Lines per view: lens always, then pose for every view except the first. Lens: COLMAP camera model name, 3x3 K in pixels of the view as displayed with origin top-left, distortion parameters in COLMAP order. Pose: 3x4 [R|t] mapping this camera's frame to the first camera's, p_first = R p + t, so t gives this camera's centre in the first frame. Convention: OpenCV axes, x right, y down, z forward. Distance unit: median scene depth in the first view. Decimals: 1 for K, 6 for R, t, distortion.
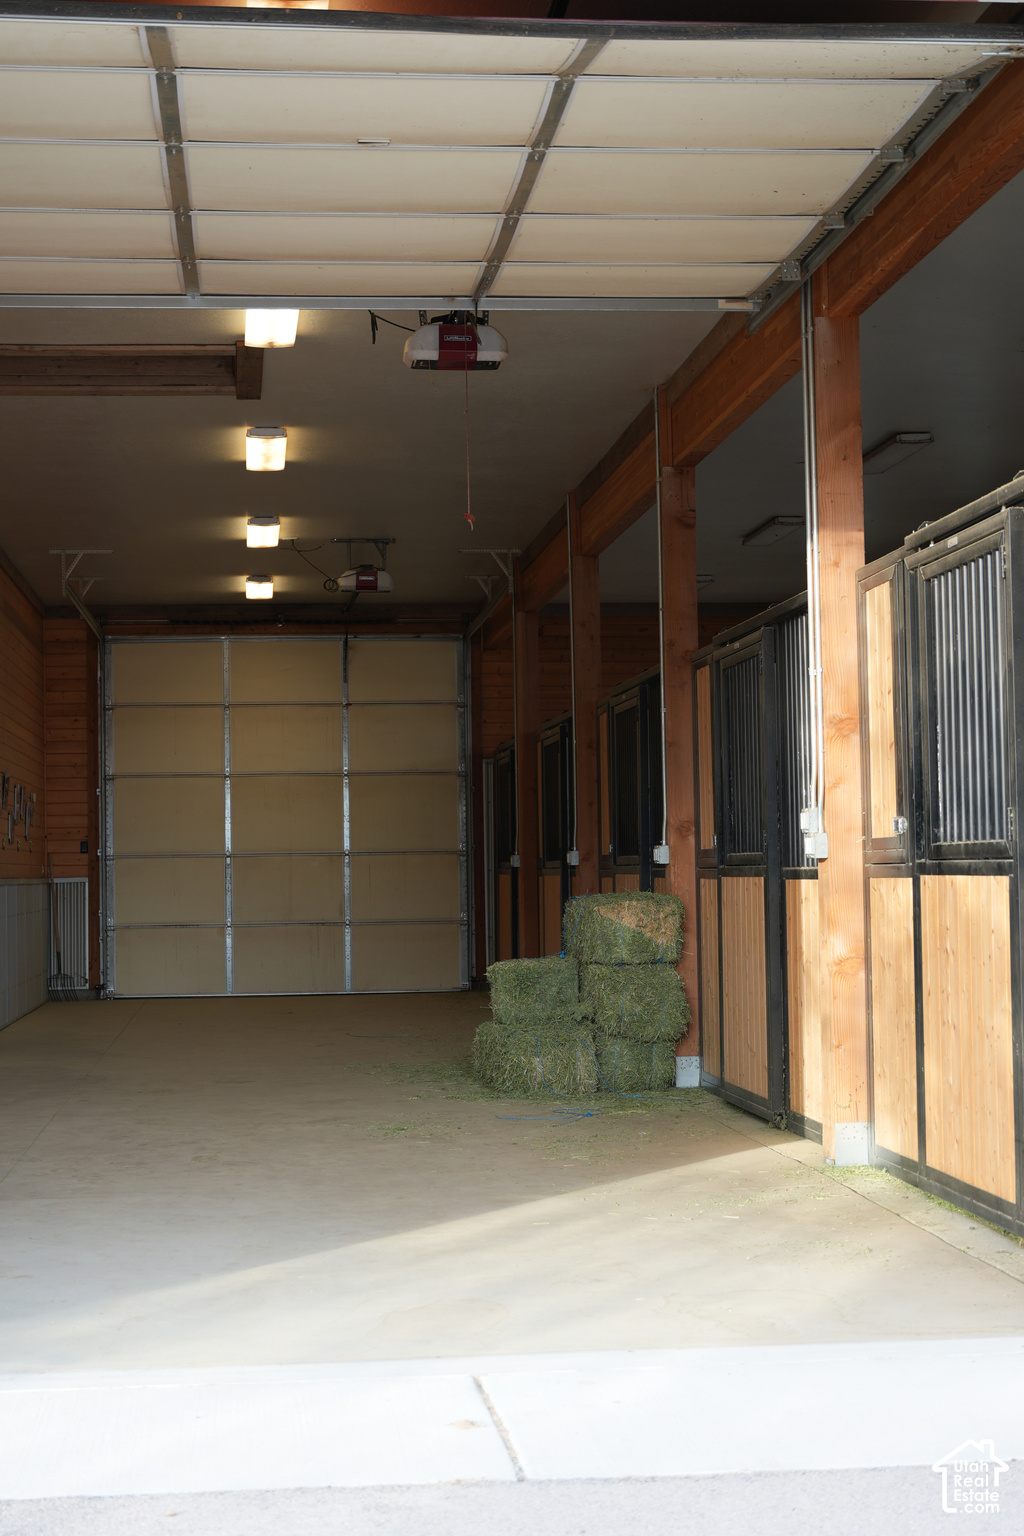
lens RADIAL K [[2353.7, 0, 513.7], [0, 2353.7, 782.2], [0, 0, 1]] dist [-0.068936, 0.070810]
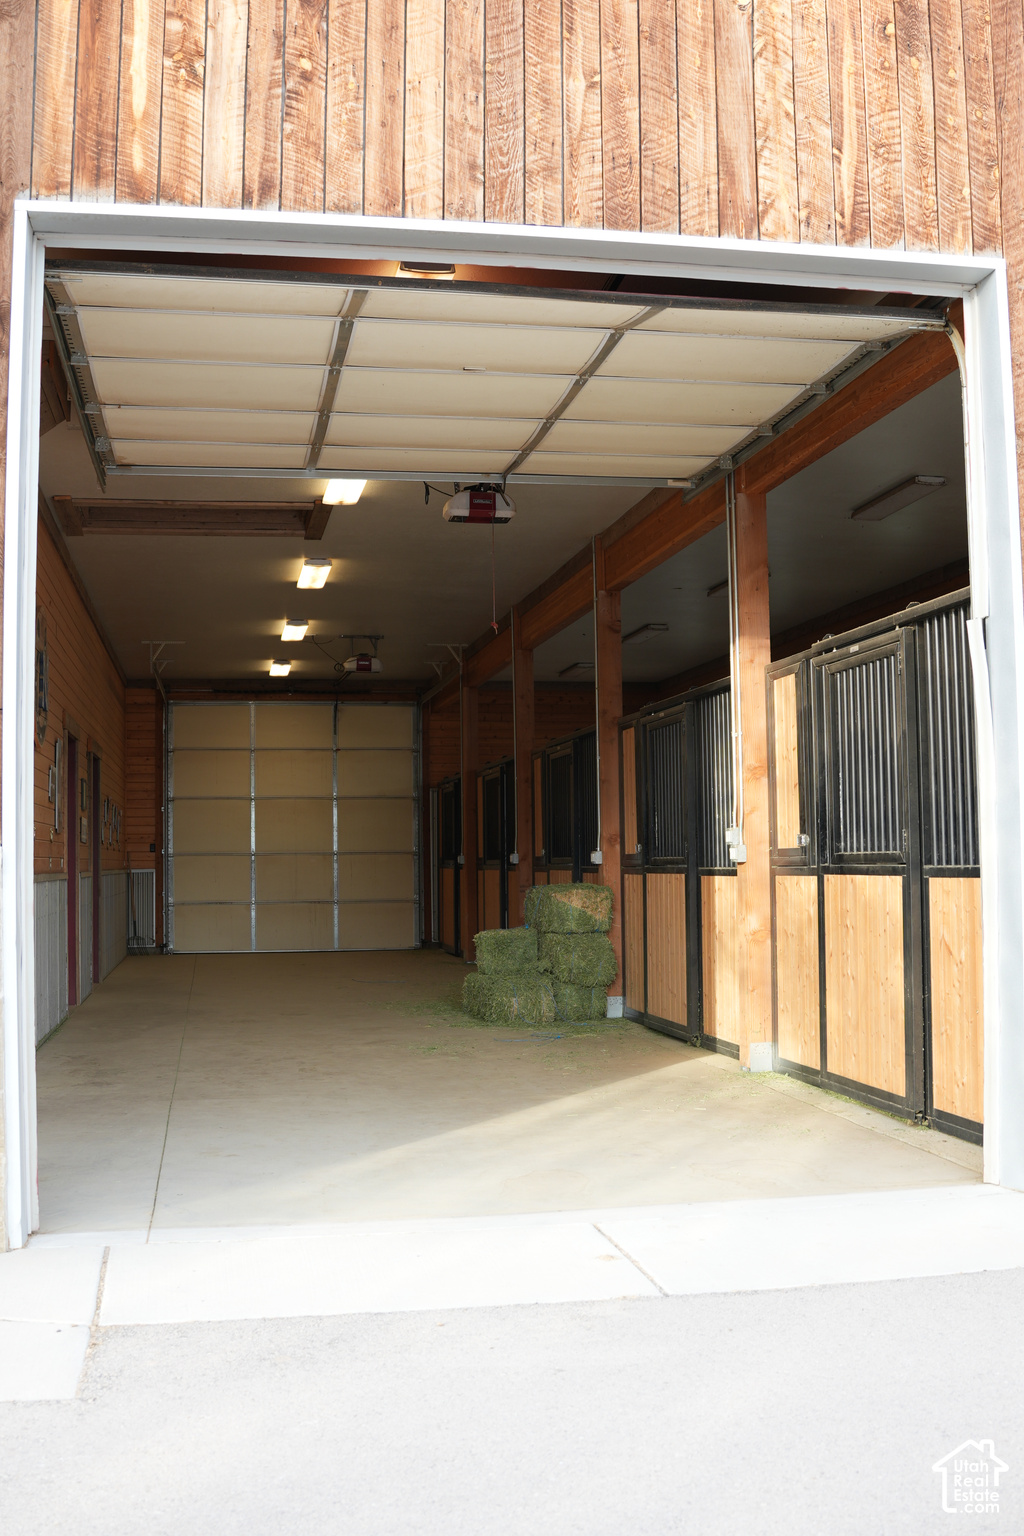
lens RADIAL K [[1625.8, 0, 531.9], [0, 1625.8, 765.6], [0, 0, 1]] dist [-0.192600, 0.094545]
pose [[0.996602, 0.007557, 0.082021, -0.055531], [-0.005724, 0.999729, -0.022556, -0.002830], [-0.082169, 0.022009, 0.996375, 0.004758]]
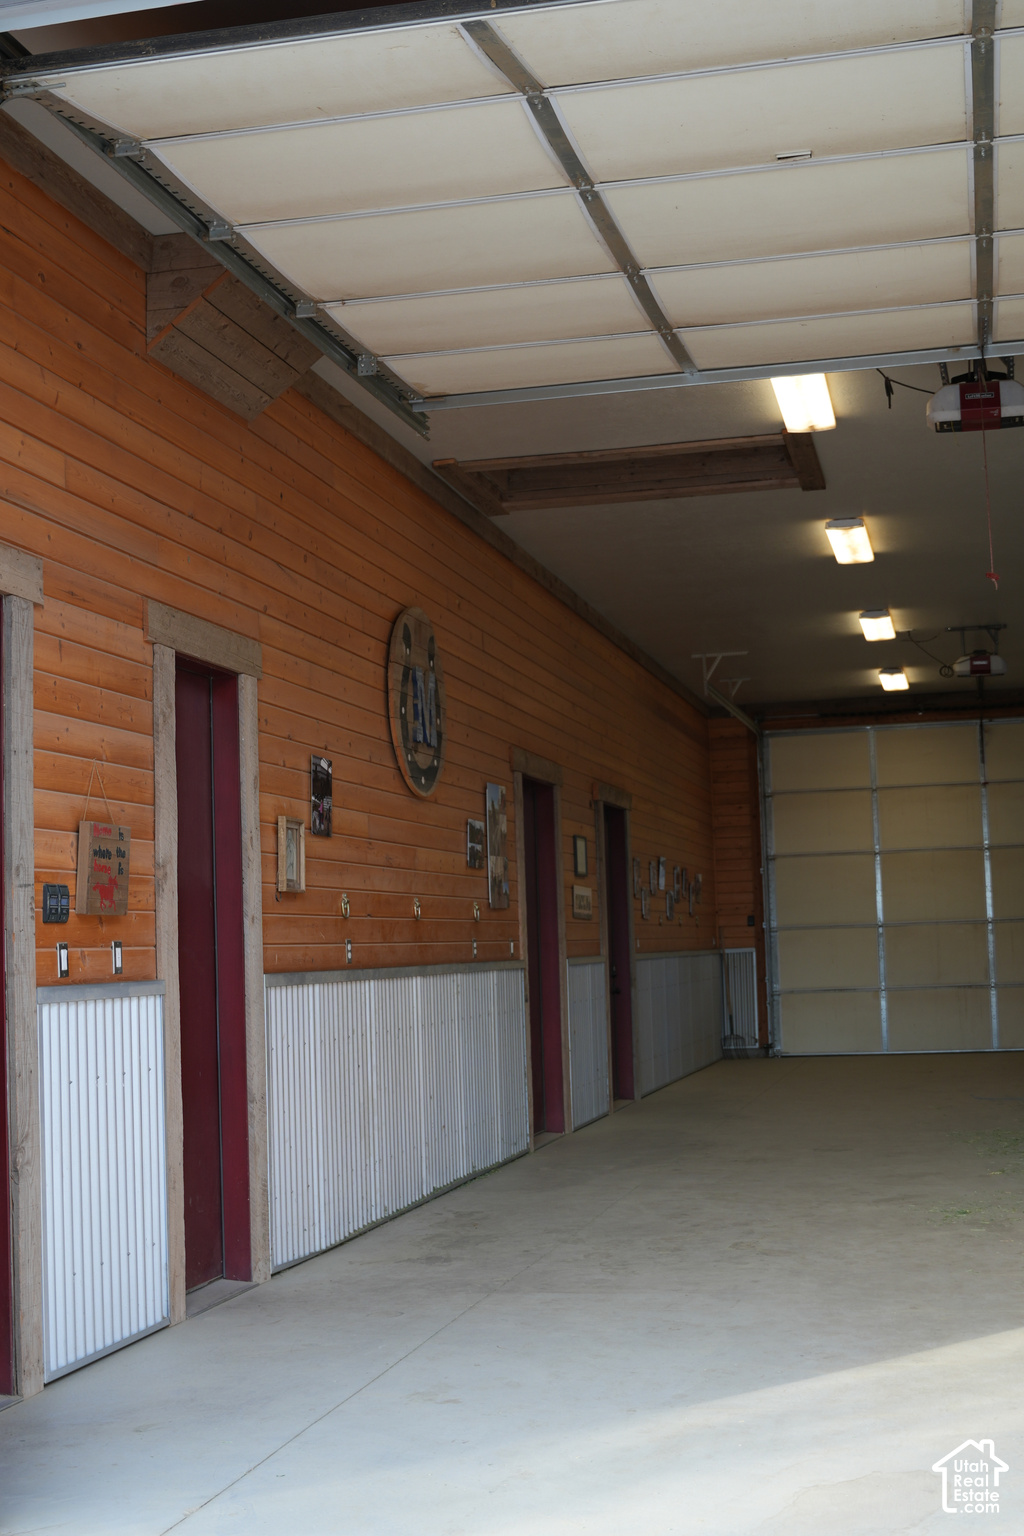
lens RADIAL K [[1960.8, 0, 512.0], [0, 1960.8, 768.0], [0, 0, 1]] dist [-0.132484, 0.190515]
pose [[0.941097, -0.045050, -0.335121, 0.042003], [0.029231, 0.998214, -0.052100, 0.000453], [0.336870, 0.039236, 0.940733, 0.140156]]
